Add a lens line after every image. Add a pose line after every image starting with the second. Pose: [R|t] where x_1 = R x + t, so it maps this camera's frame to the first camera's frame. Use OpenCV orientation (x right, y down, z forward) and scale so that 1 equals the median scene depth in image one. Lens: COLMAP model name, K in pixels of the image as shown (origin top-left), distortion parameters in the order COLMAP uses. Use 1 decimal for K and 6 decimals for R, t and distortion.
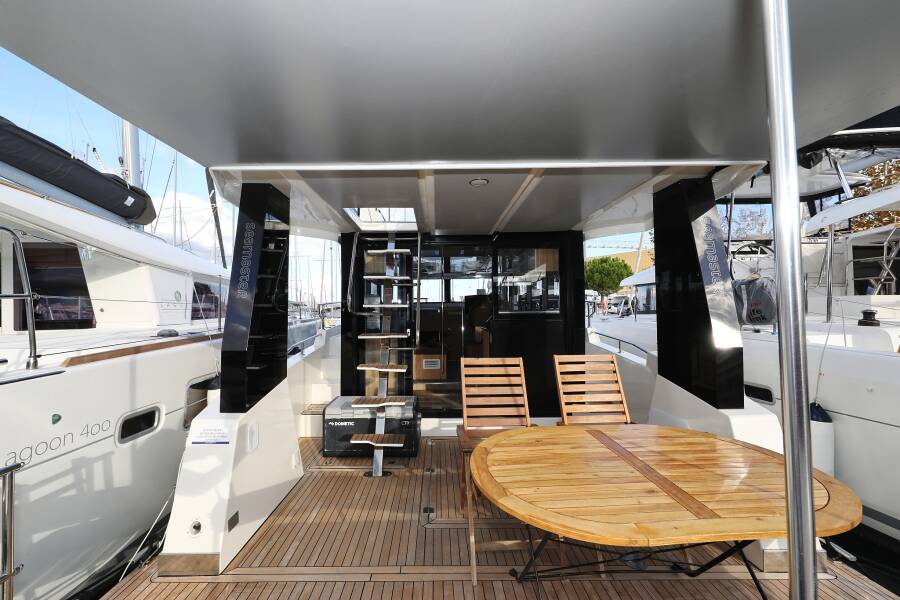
lens RADIAL K [[353.5, 0, 435.3], [0, 353.5, 294.8], [0, 0, 1]] dist [-0.000331, -0.000003]
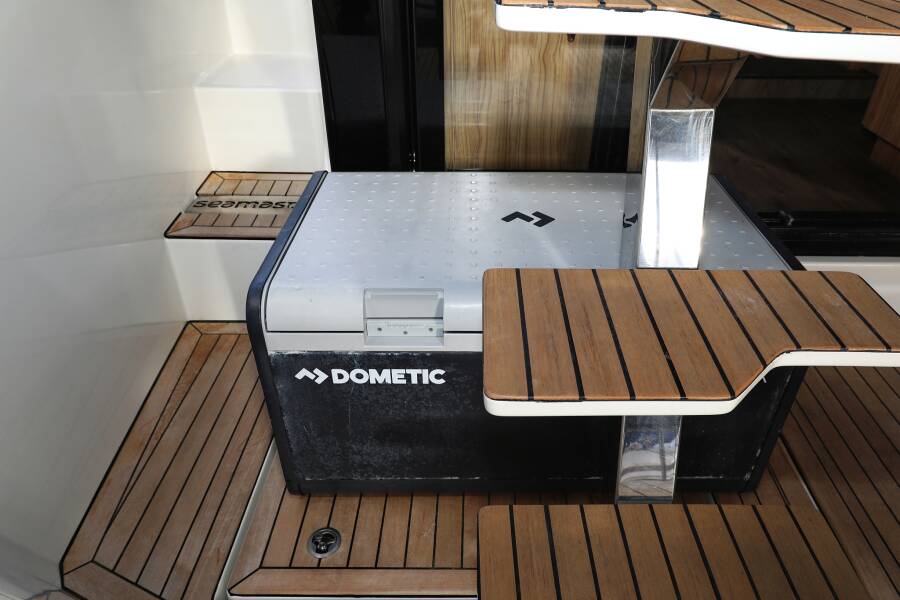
lens RADIAL K [[606.4, 0, 450.0], [0, 606.4, 300.0], [0, 0, 1]] dist [0.000537, 0.000114]
pose [[0.999687, 0.015278, -0.019819, -0.242183], [-0.000888, 0.813157, 0.582043, 0.178580], [0.025008, -0.581843, 0.812916, 0.855439]]
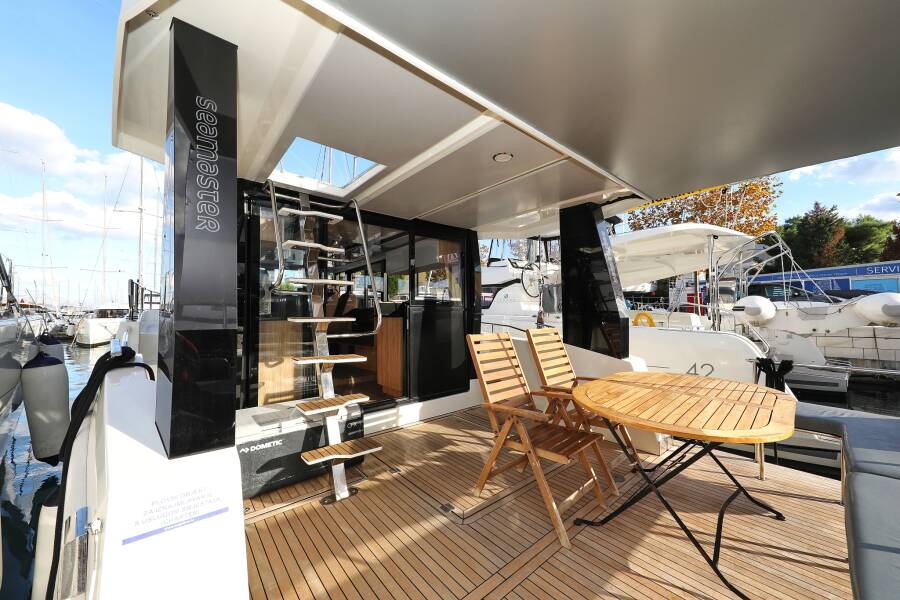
lens RADIAL K [[322.9, 0, 450.0], [0, 322.9, 300.0], [0, 0, 1]] dist [0.012670, -0.000013]
pose [[0.758271, 0.036186, 0.650935, -0.448094], [-0.034585, 0.999285, -0.015263, 0.081955], [-0.651022, -0.010939, 0.758980, 0.306193]]
